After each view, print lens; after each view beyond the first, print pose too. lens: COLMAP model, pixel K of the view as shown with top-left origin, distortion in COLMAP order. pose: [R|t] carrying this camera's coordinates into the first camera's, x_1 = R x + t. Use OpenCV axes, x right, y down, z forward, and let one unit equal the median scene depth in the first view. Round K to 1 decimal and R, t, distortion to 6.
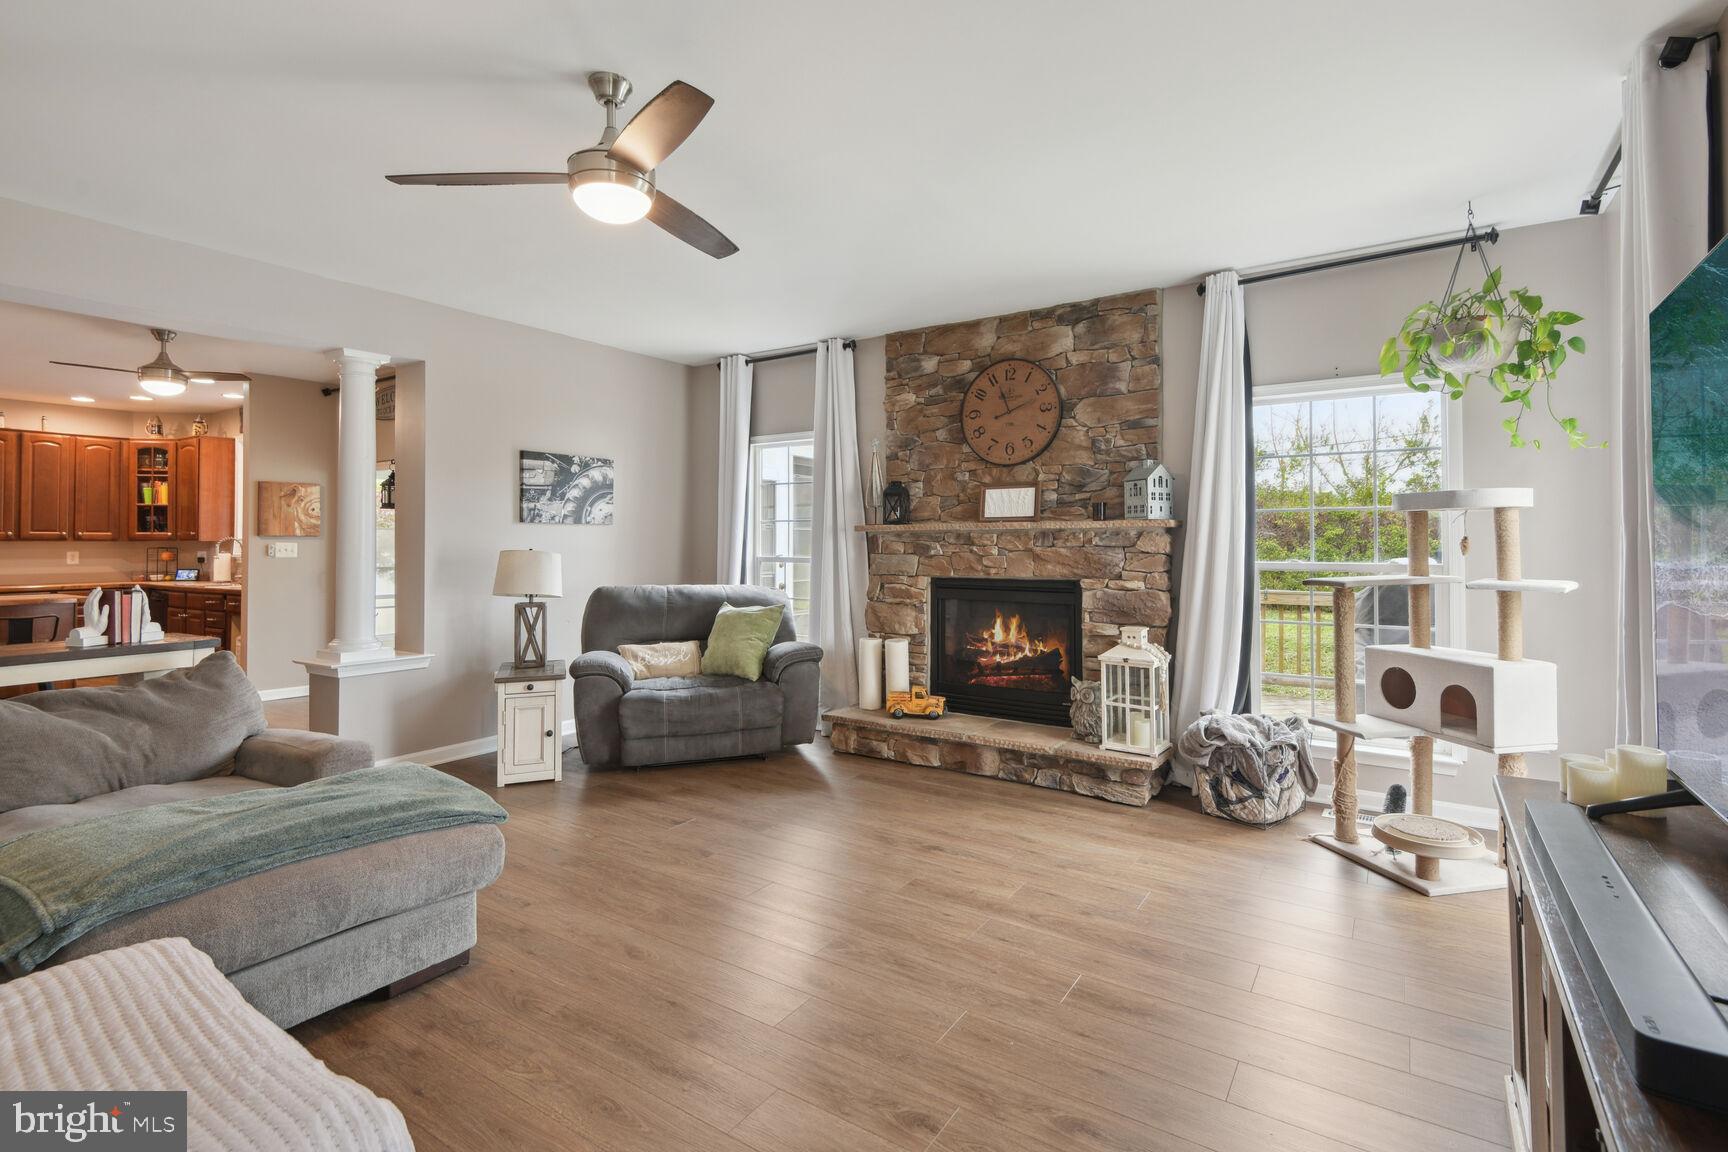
lens RADIAL K [[811.1, 0, 886.7], [0, 811.1, 539.2], [0, 0, 1]] dist [0.004487, -0.003756]
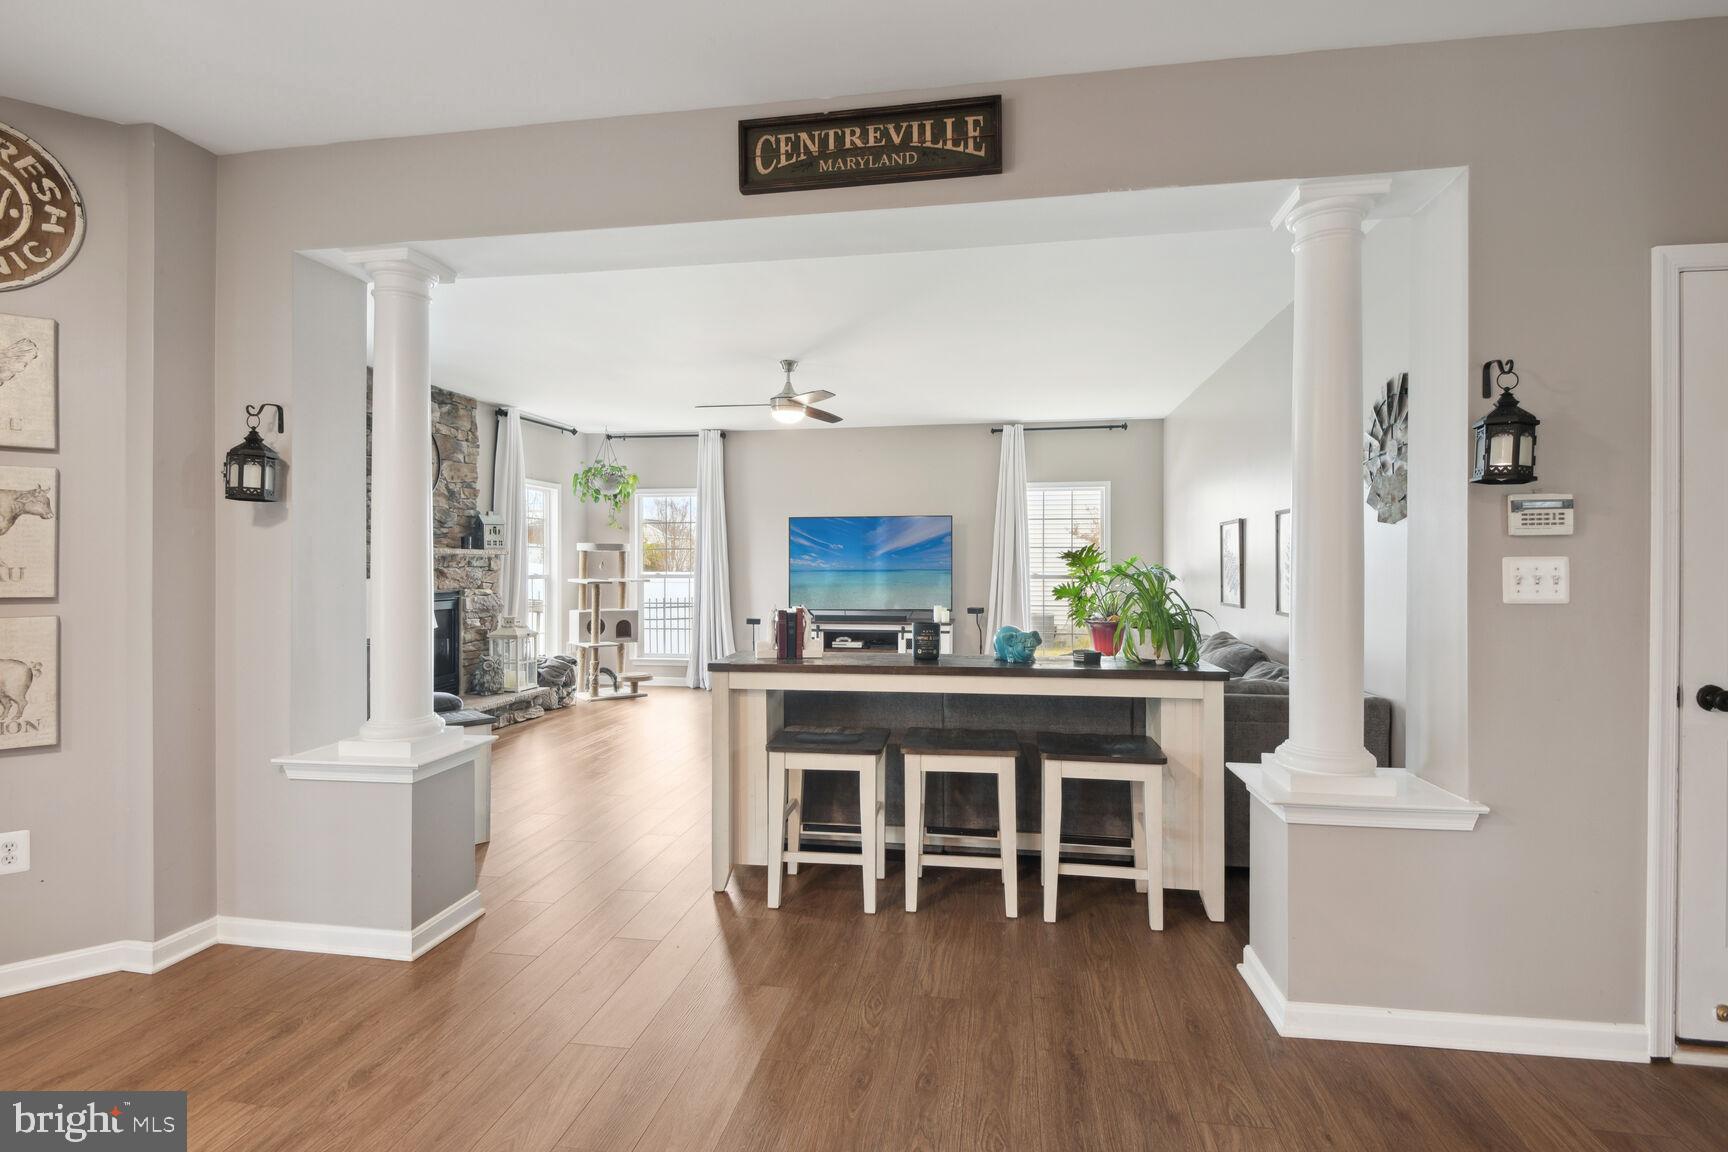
lens RADIAL K [[811.1, 0, 874.4], [0, 811.1, 570.8], [0, 0, 1]] dist [0.004487, -0.003756]
pose [[-0.407126, -0.009680, 0.913321, -1.352012], [-0.008041, 0.999943, 0.007013, 0.000338], [-0.913337, -0.004489, -0.407180, 0.912359]]
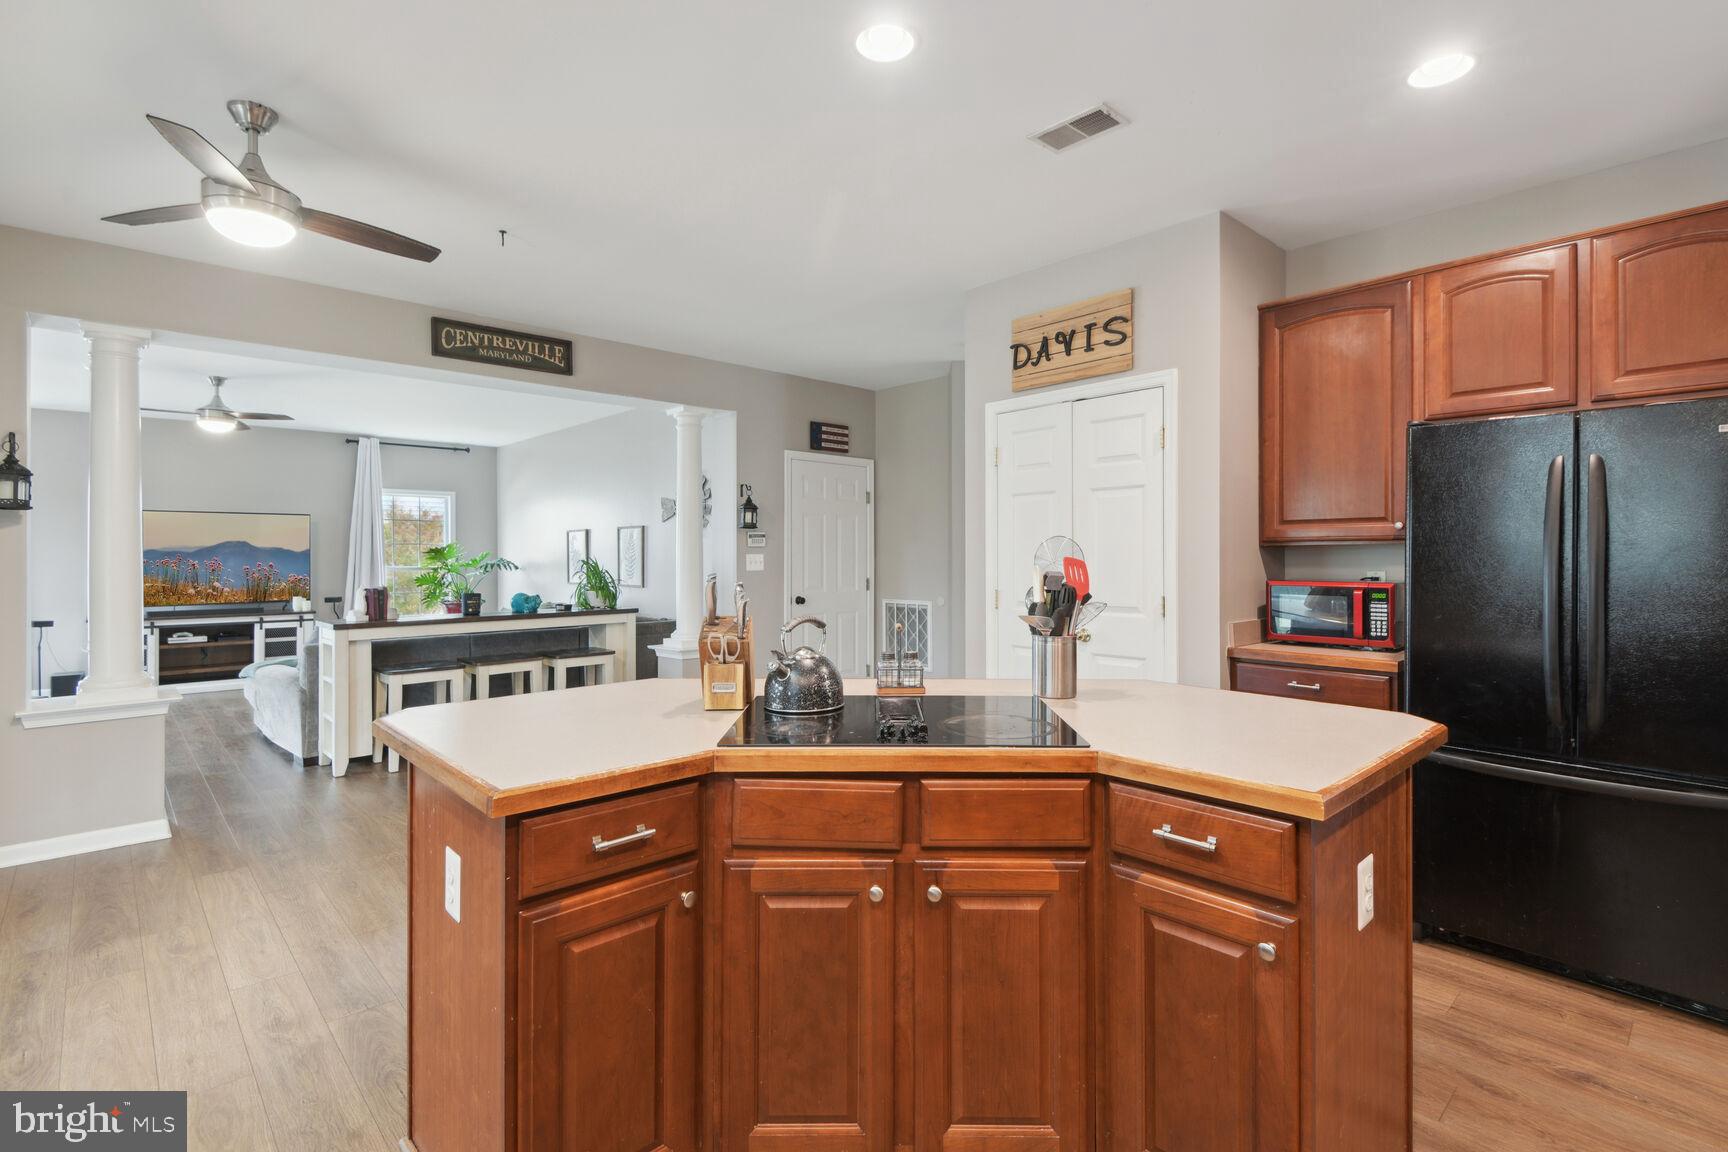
lens RADIAL K [[811.1, 0, 871.8], [0, 811.1, 559.2], [0, 0, 1]] dist [0.004487, -0.003756]
pose [[-0.972136, 0.000700, 0.234418, -1.567986], [-0.000505, 0.999987, -0.005079, 0.007514], [-0.234418, -0.005055, -0.972123, 1.593701]]
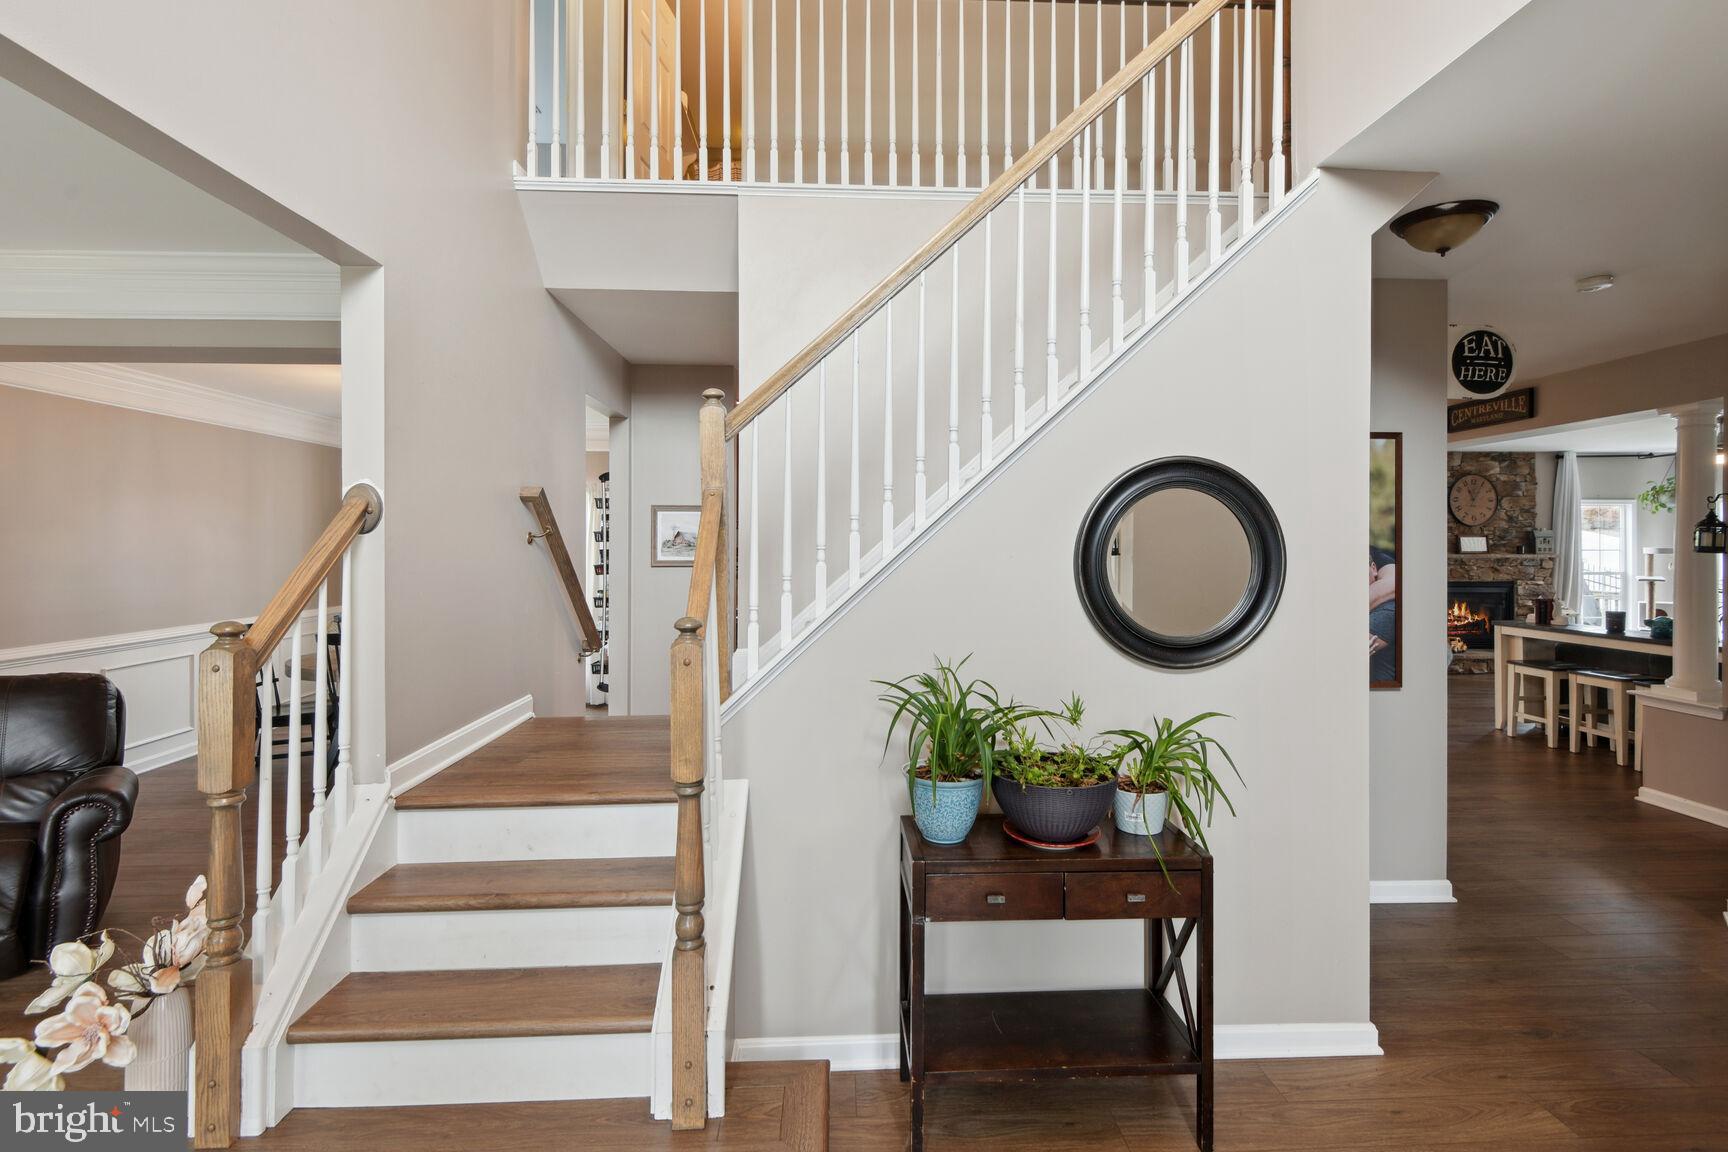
lens RADIAL K [[811.1, 0, 886.2], [0, 811.1, 544.0], [0, 0, 1]] dist [0.004487, -0.003756]
pose [[0.808056, -0.002388, 0.589101, -2.407634], [-0.003510, 0.999955, 0.008868, -0.062609], [-0.589096, -0.009233, 0.808011, 0.227661]]
